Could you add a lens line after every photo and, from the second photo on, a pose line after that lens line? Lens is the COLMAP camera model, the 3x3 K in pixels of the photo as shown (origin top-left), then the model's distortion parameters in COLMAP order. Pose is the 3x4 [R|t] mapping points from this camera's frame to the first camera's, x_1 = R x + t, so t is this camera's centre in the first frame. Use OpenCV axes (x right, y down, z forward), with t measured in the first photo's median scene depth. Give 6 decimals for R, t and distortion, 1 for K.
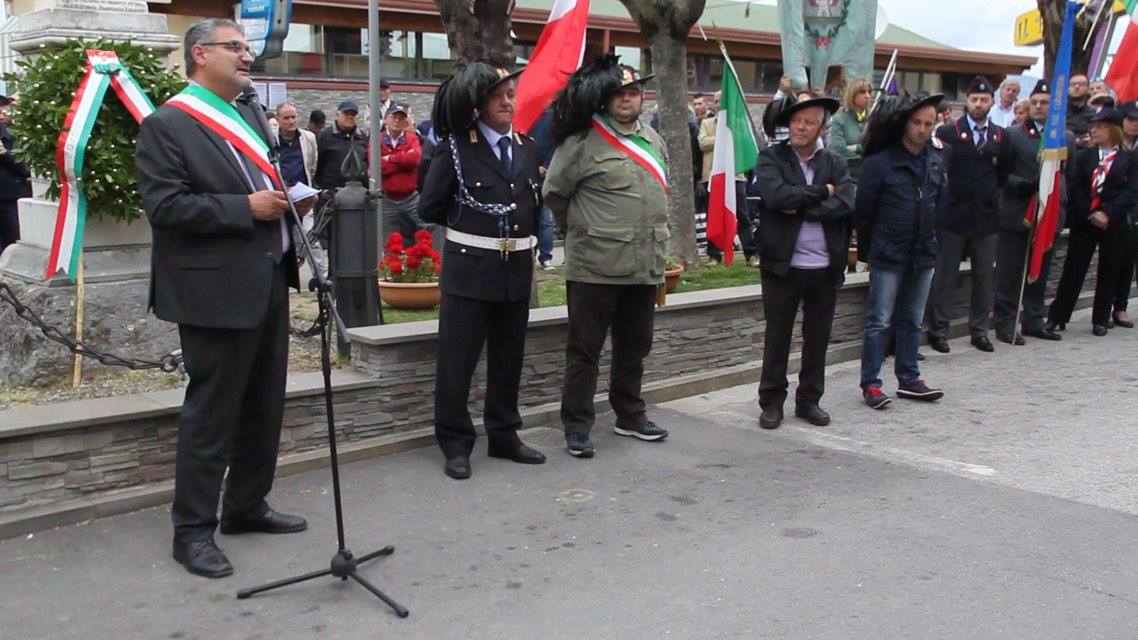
lens RADIAL K [[1231.3, 0, 562.7], [0, 1231.3, 318.4], [0, 0, 1]] dist [-0.098189, 0.416038]
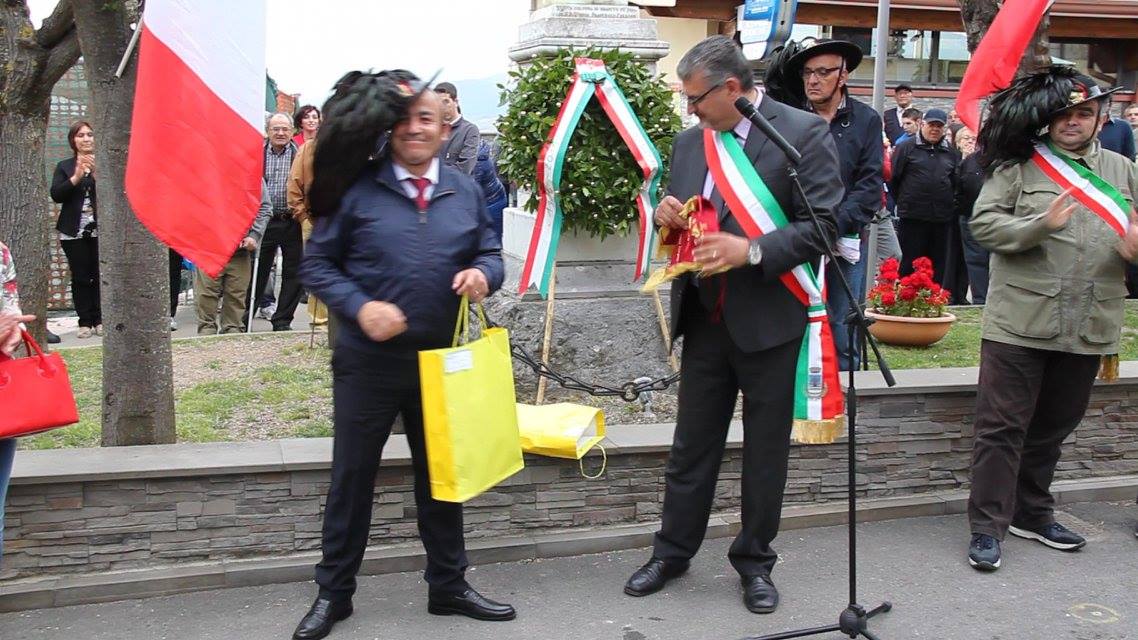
lens RADIAL K [[1248.7, 0, 557.1], [0, 1248.7, 321.3], [0, 0, 1]] dist [-0.093539, 0.384524]
pose [[0.918964, 0.071246, -0.387853, -0.006920], [-0.071087, 0.997361, 0.014777, -0.026476], [0.387882, 0.013991, 0.921603, 0.097094]]
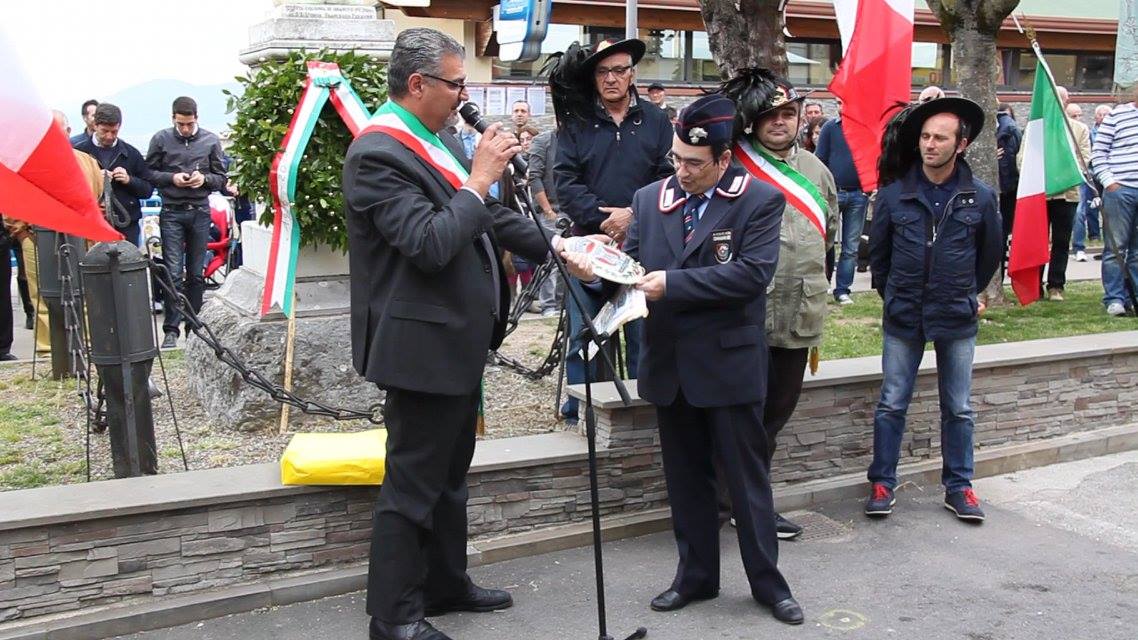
lens RADIAL K [[1231.3, 0, 562.7], [0, 1231.3, 318.4], [0, 0, 1]] dist [-0.098189, 0.416038]
pose [[0.974556, 0.031153, -0.221967, 0.003619], [-0.030432, 0.999515, 0.006670, -0.041240], [0.222067, 0.000254, 0.975031, 0.159931]]
